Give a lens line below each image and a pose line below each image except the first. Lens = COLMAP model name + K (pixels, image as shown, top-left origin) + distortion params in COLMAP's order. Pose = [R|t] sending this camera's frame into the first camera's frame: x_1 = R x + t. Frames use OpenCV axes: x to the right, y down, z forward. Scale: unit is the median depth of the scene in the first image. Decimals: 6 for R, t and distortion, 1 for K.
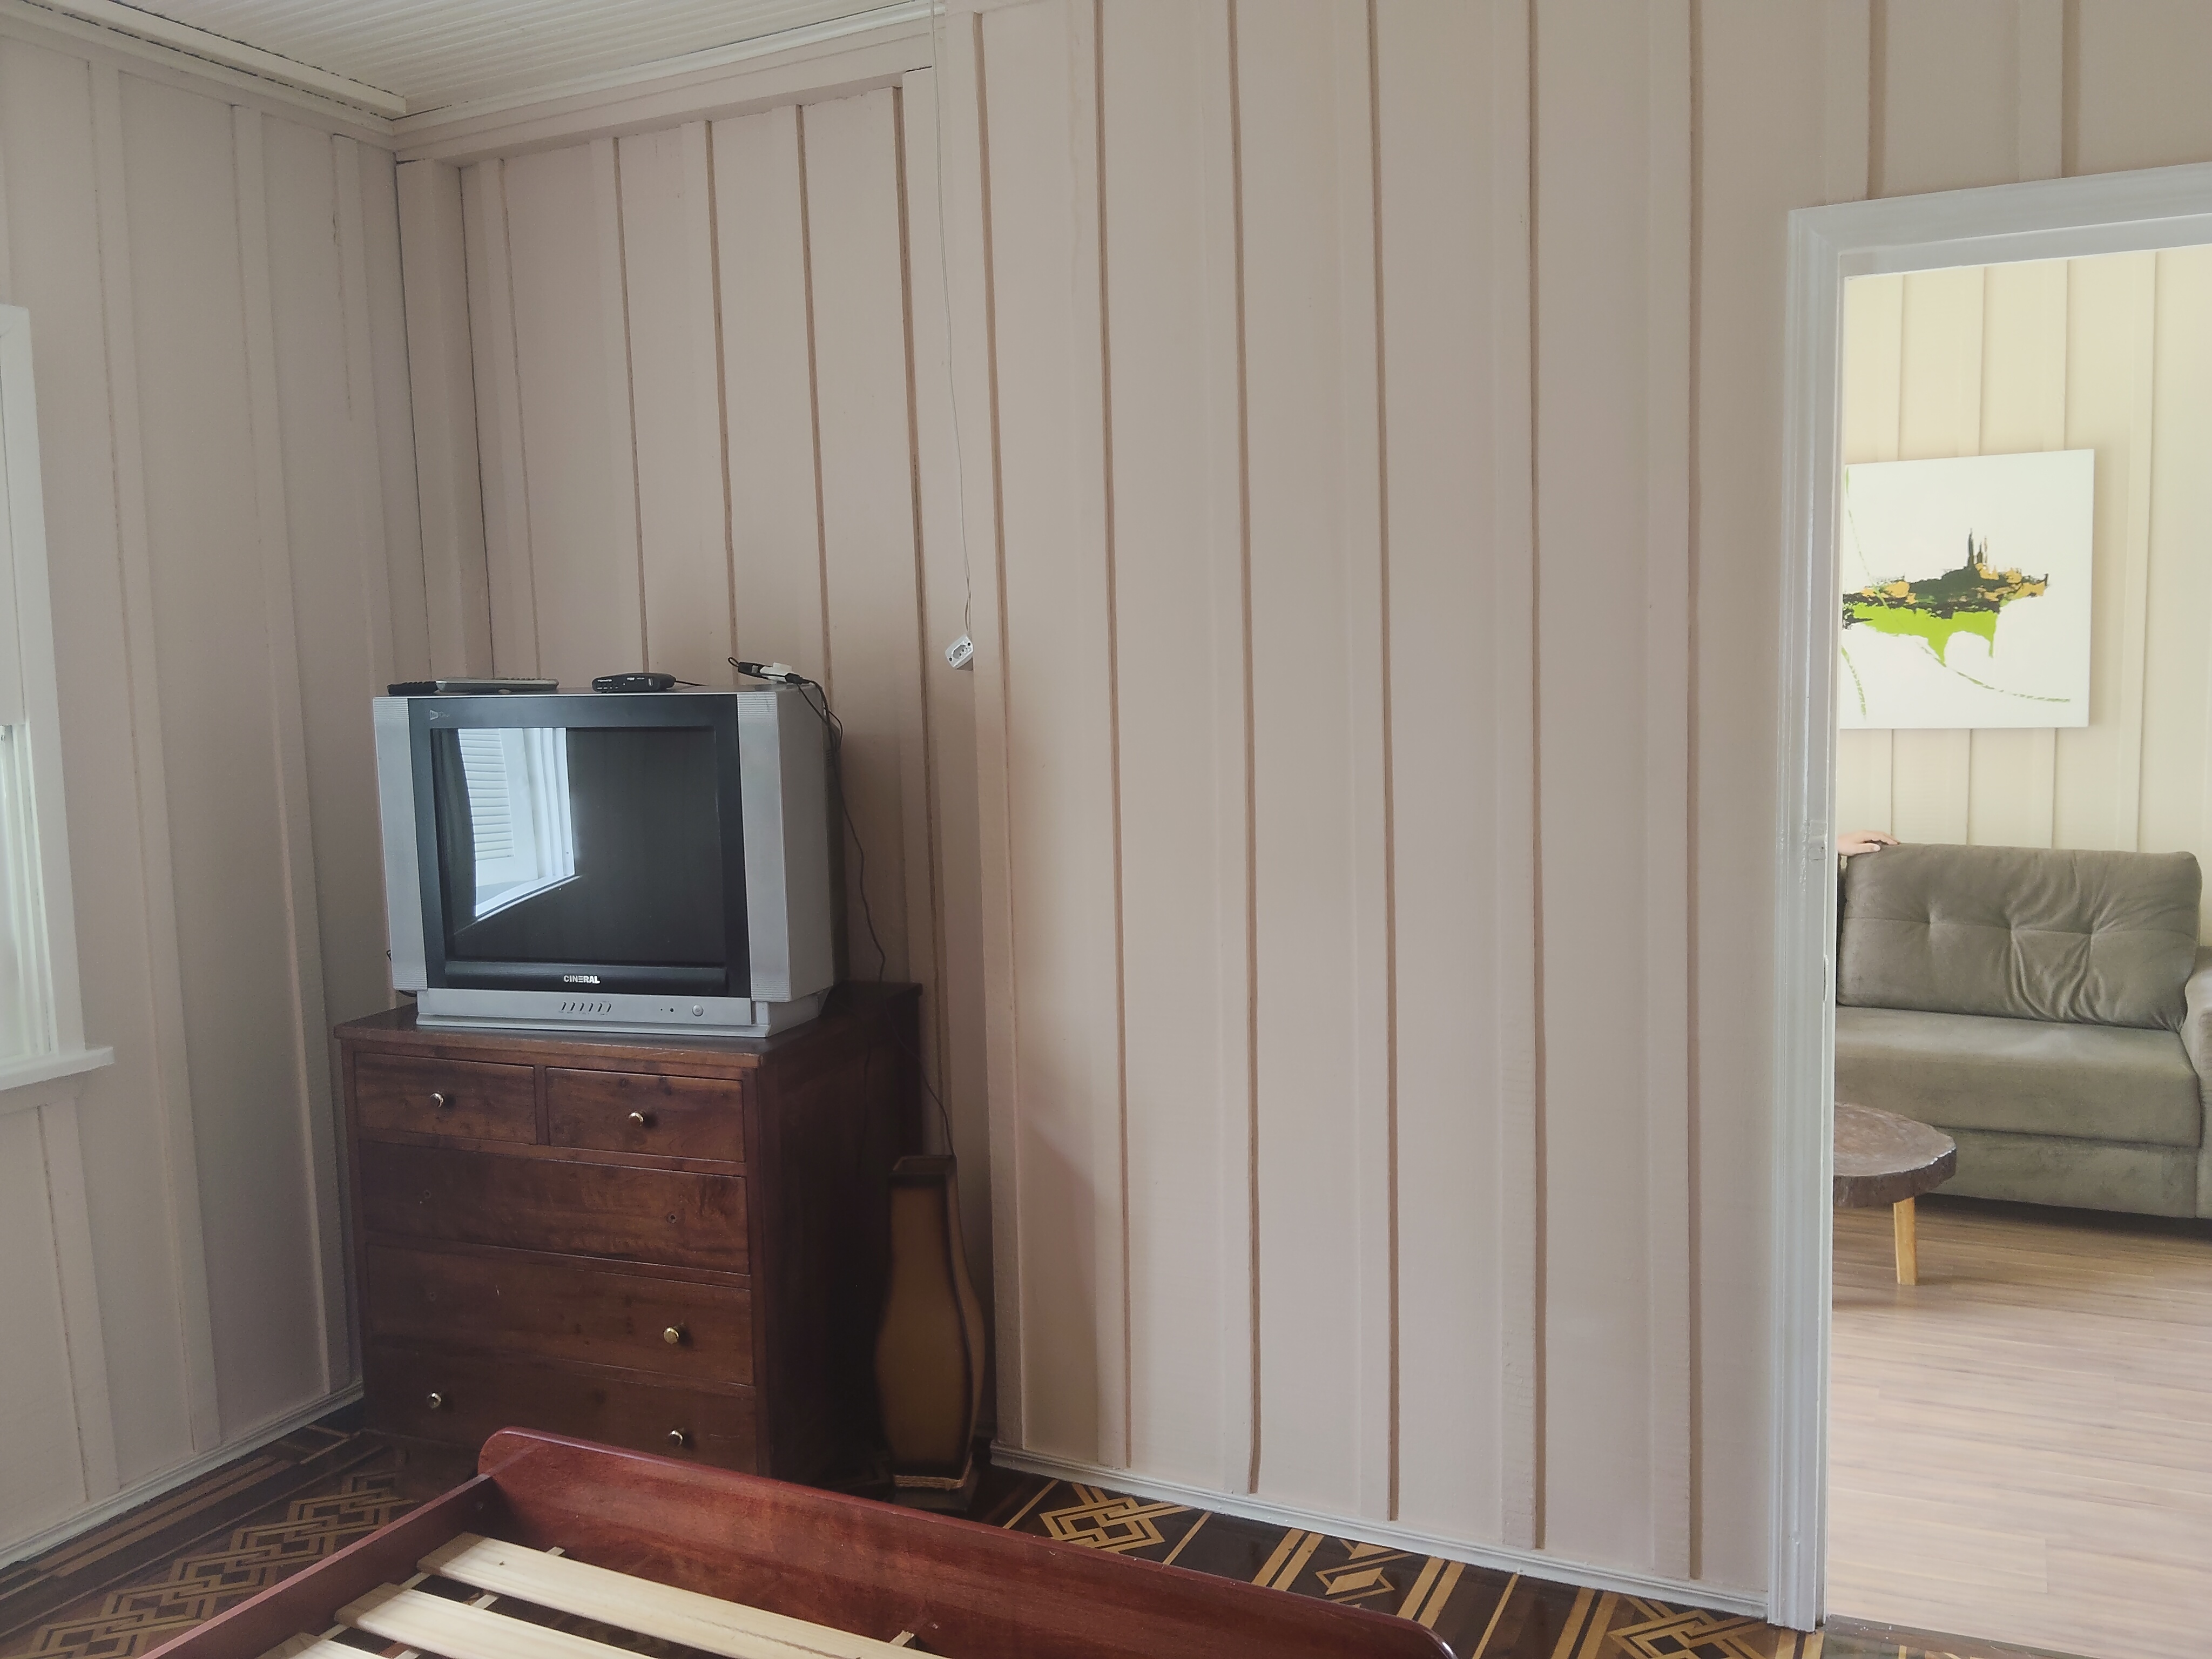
lens RADIAL K [[1810.3, 0, 1110.3], [0, 1810.3, 822.1], [0, 0, 1]] dist [0.149126, -0.235268]
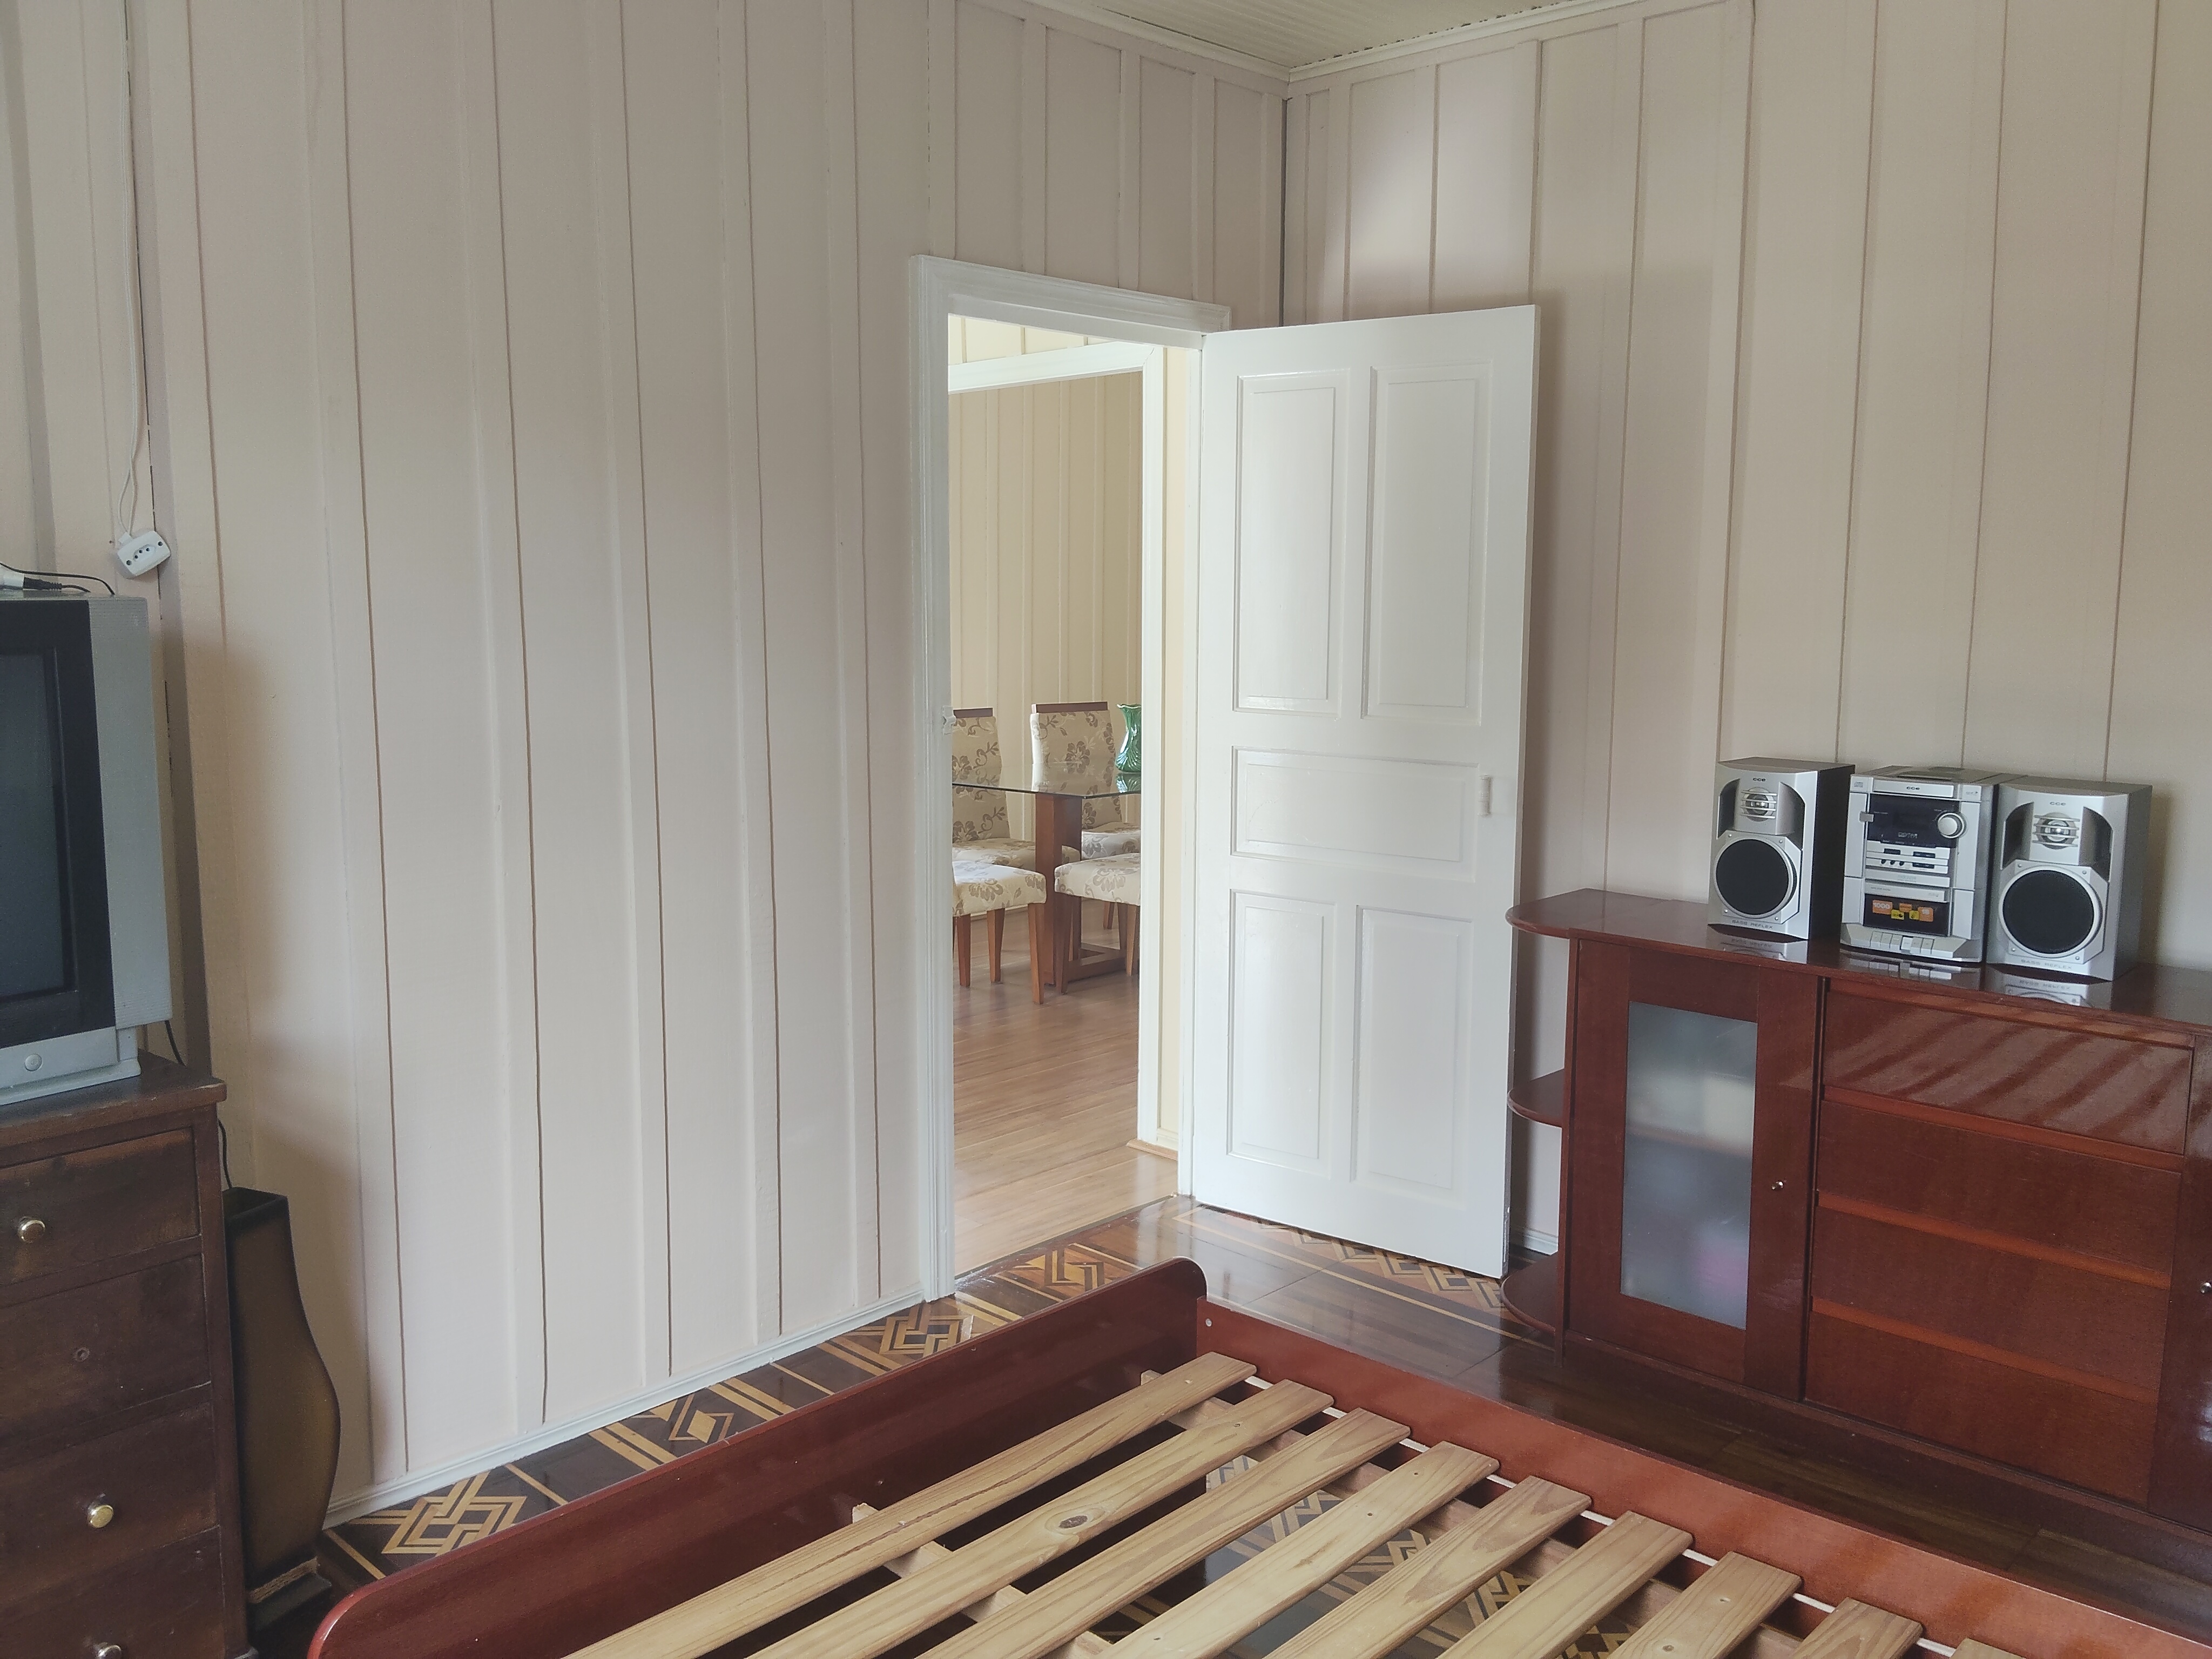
lens RADIAL K [[1810.3, 0, 1110.3], [0, 1810.3, 822.1], [0, 0, 1]] dist [0.149126, -0.235268]
pose [[0.309993, -0.097801, 0.945695, -0.757316], [0.082608, 0.993704, 0.075687, -0.006256], [-0.947143, 0.054659, 0.316120, 0.391156]]
